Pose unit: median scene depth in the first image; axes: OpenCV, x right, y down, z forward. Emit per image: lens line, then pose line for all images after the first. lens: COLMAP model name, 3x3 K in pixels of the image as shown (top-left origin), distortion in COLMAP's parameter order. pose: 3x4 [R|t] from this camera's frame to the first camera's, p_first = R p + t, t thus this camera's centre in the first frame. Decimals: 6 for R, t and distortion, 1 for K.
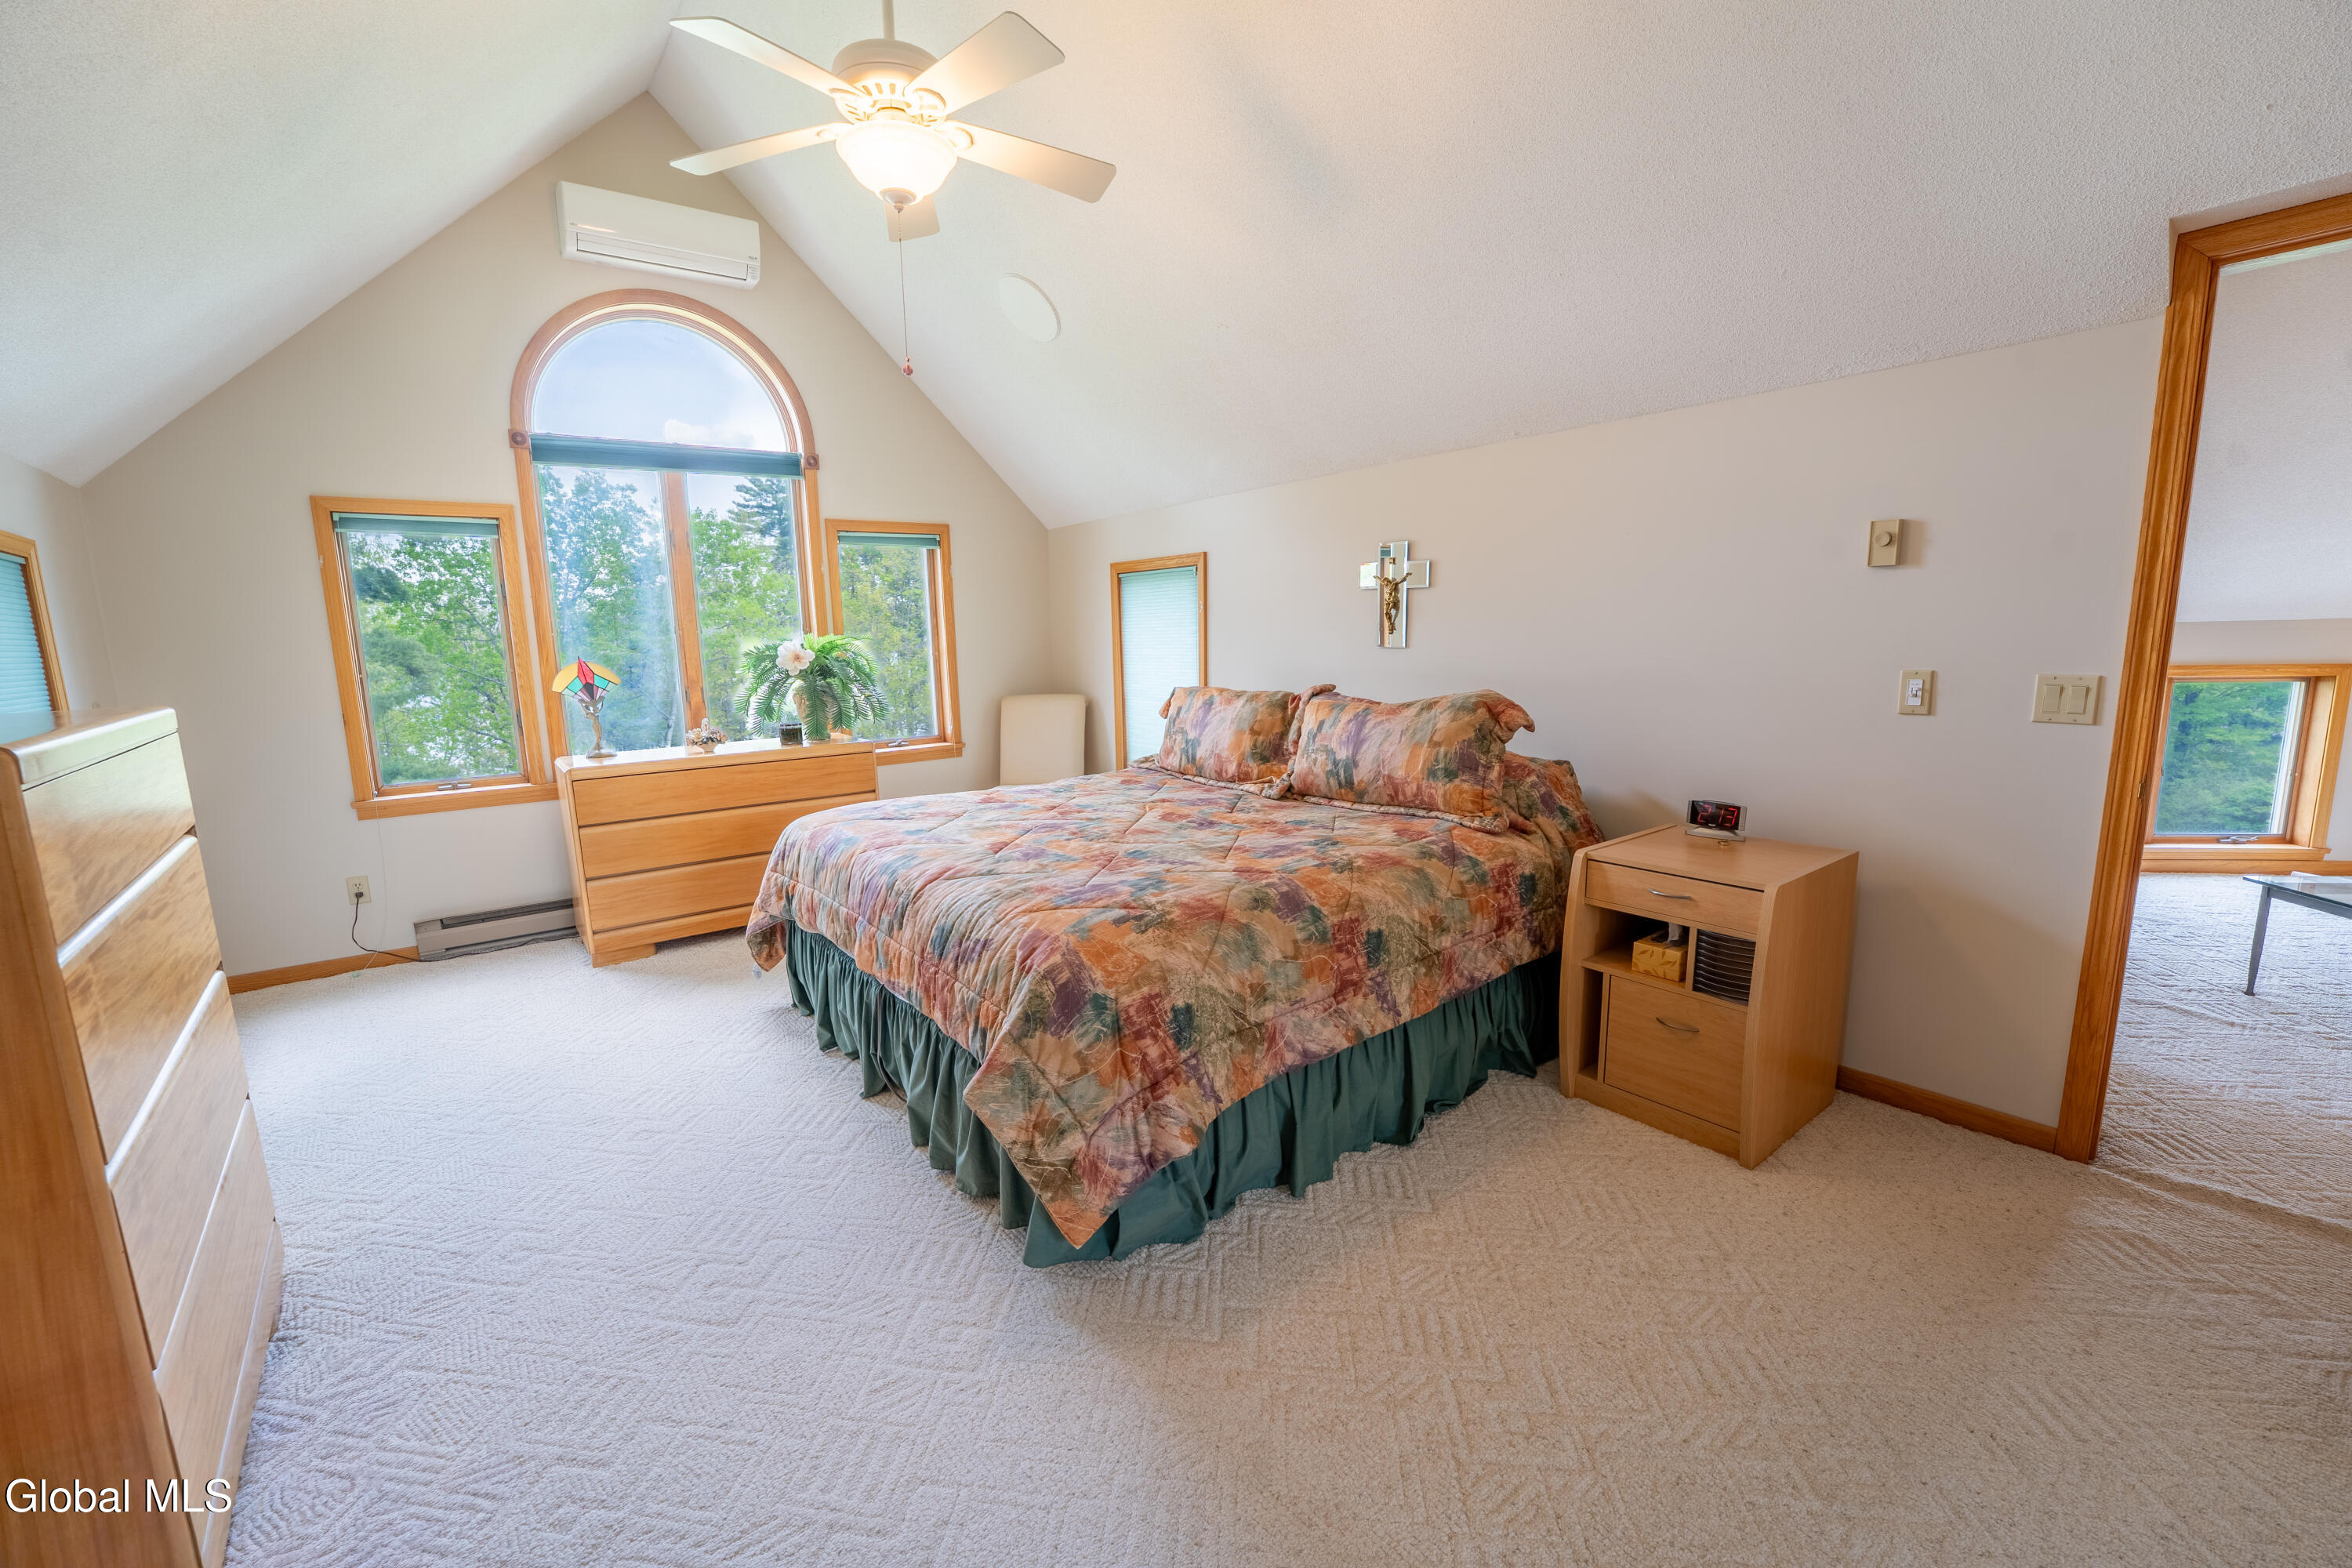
lens RADIAL K [[974.3, 0, 1178.6], [0, 974.3, 785.6], [0, 0, 1]] dist [-0.025251, 0.000471]
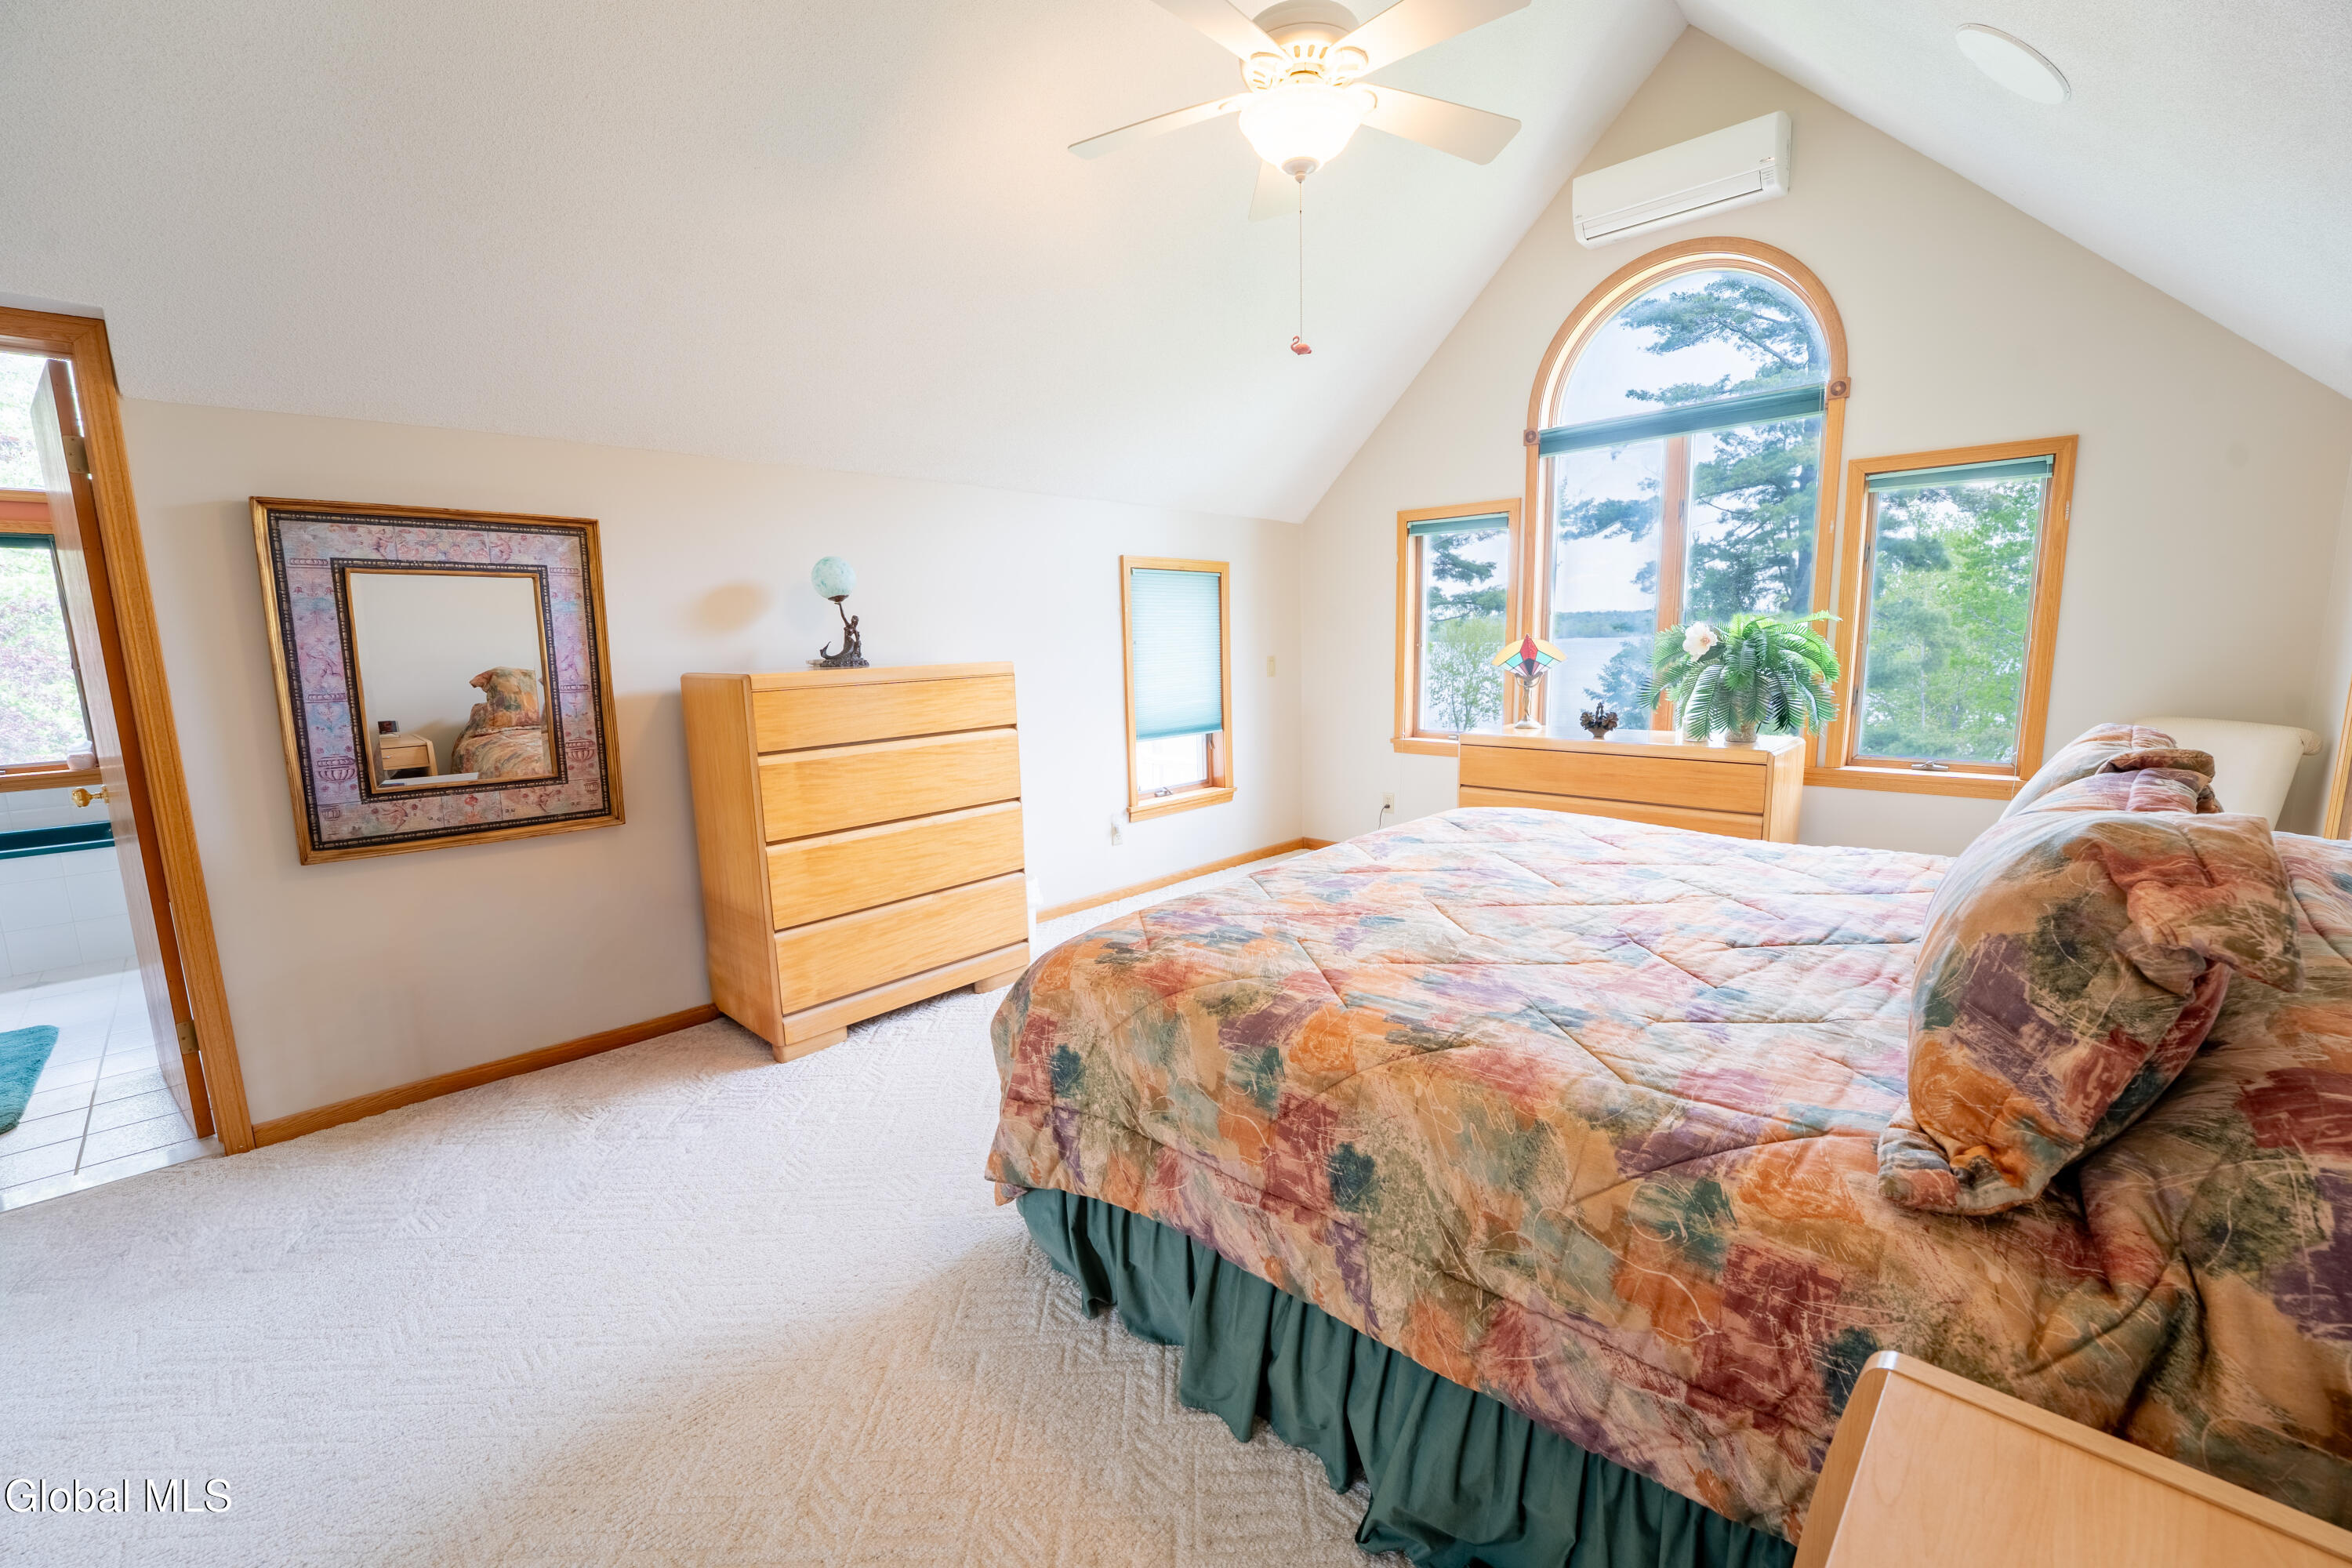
lens RADIAL K [[974.3, 0, 1178.6], [0, 974.3, 785.6], [0, 0, 1]] dist [-0.025251, 0.000471]
pose [[0.126750, 0.171063, -0.977073, 0.711352], [-0.133797, 0.978964, 0.154037, -0.137612], [0.982870, 0.111206, 0.146972, 0.786802]]
